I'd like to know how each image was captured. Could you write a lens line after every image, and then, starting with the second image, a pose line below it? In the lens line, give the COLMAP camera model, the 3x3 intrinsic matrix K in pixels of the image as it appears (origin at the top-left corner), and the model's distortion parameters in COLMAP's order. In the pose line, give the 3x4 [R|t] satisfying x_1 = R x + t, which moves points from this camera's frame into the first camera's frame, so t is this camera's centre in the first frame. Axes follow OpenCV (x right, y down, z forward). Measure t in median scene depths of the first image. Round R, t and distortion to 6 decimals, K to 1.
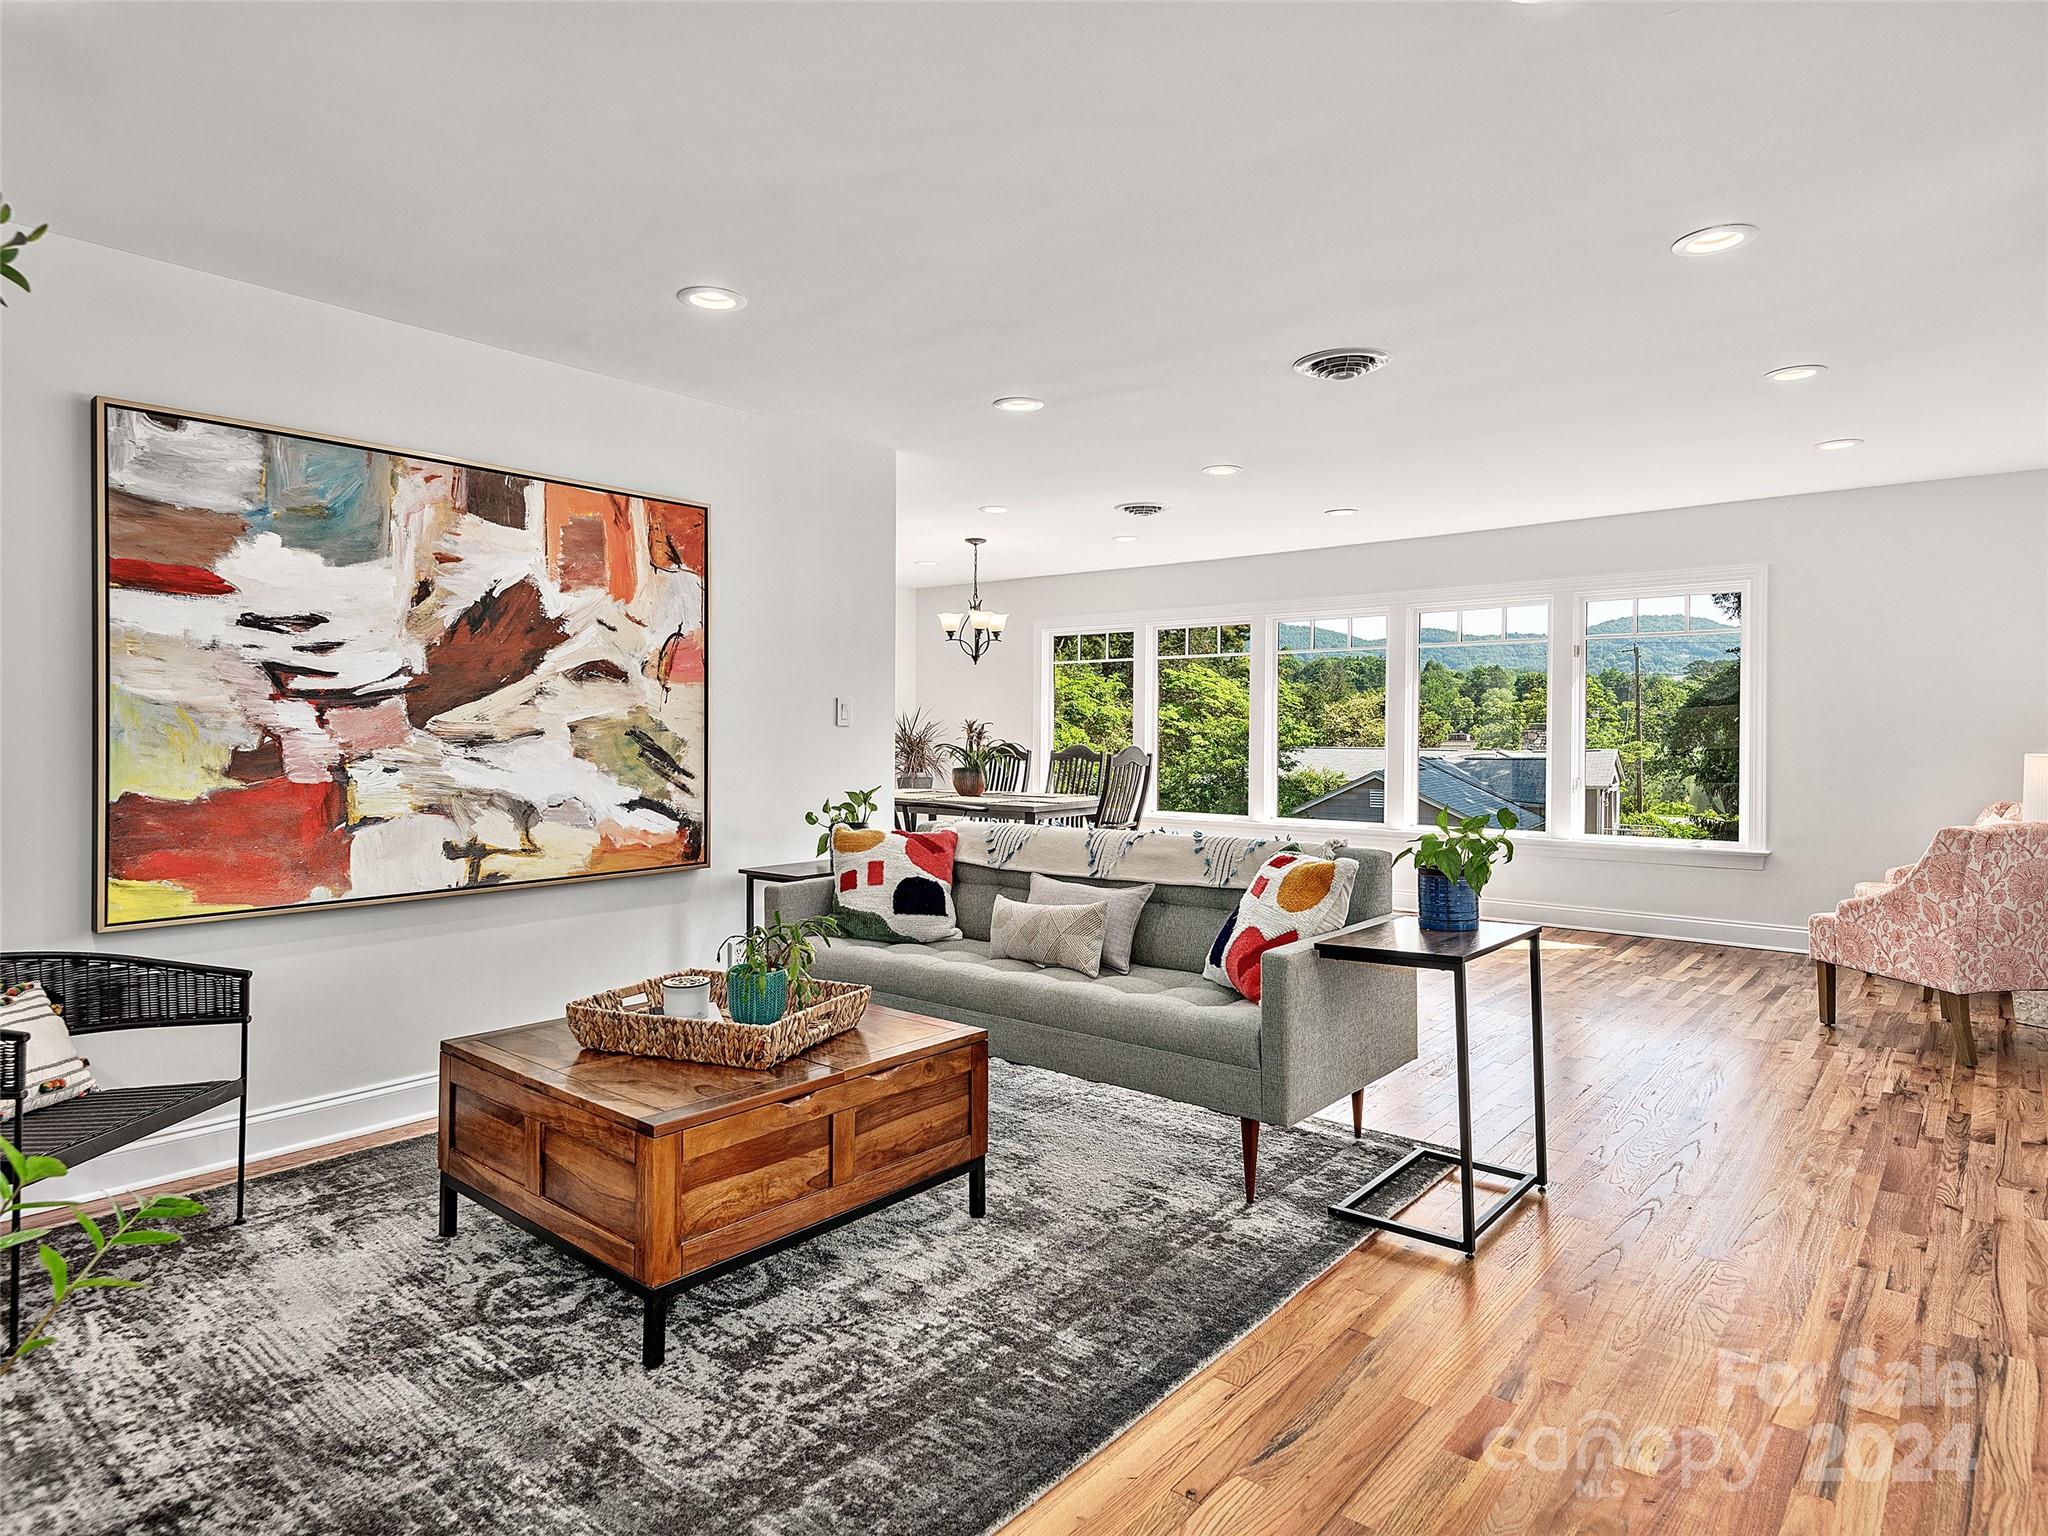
lens RADIAL K [[1197.1, 0, 1026.2], [0, 1197.1, 772.1], [0, 0, 1]] dist [0.030598, -0.018785]
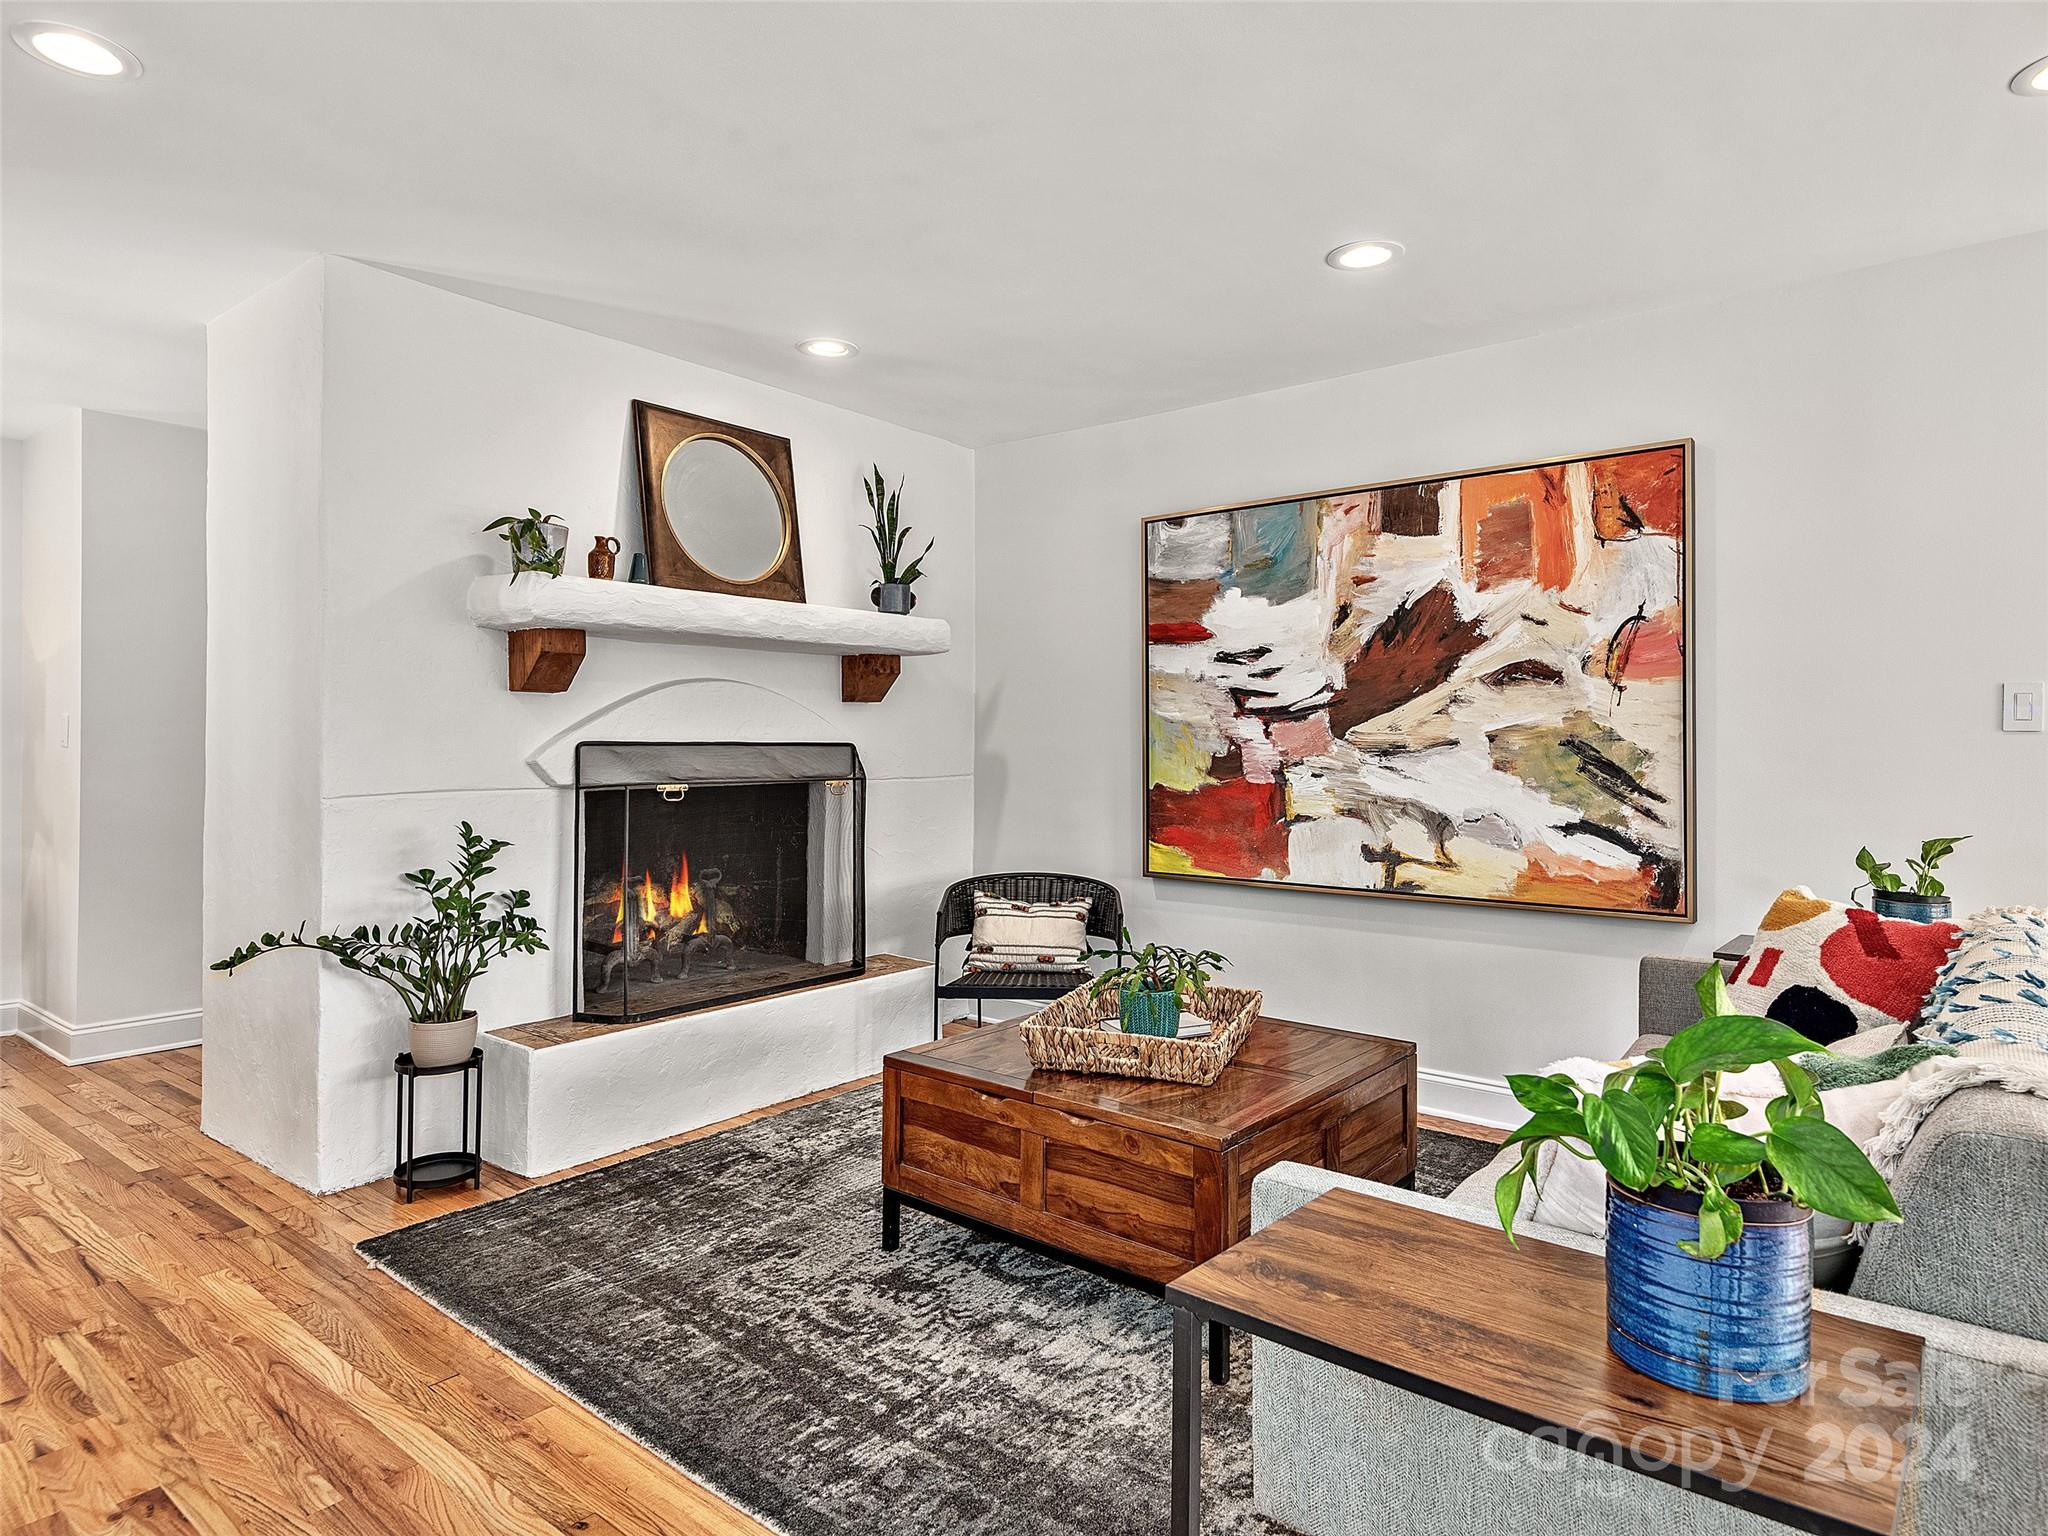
lens RADIAL K [[1197.1, 0, 1040.5], [0, 1197.1, 756.9], [0, 0, 1]] dist [0.030598, -0.018785]
pose [[0.003492, 0.015470, -0.999874, 0.614630], [-0.030799, 0.999408, 0.015355, -0.029116], [0.999519, 0.030741, 0.003966, 0.747583]]
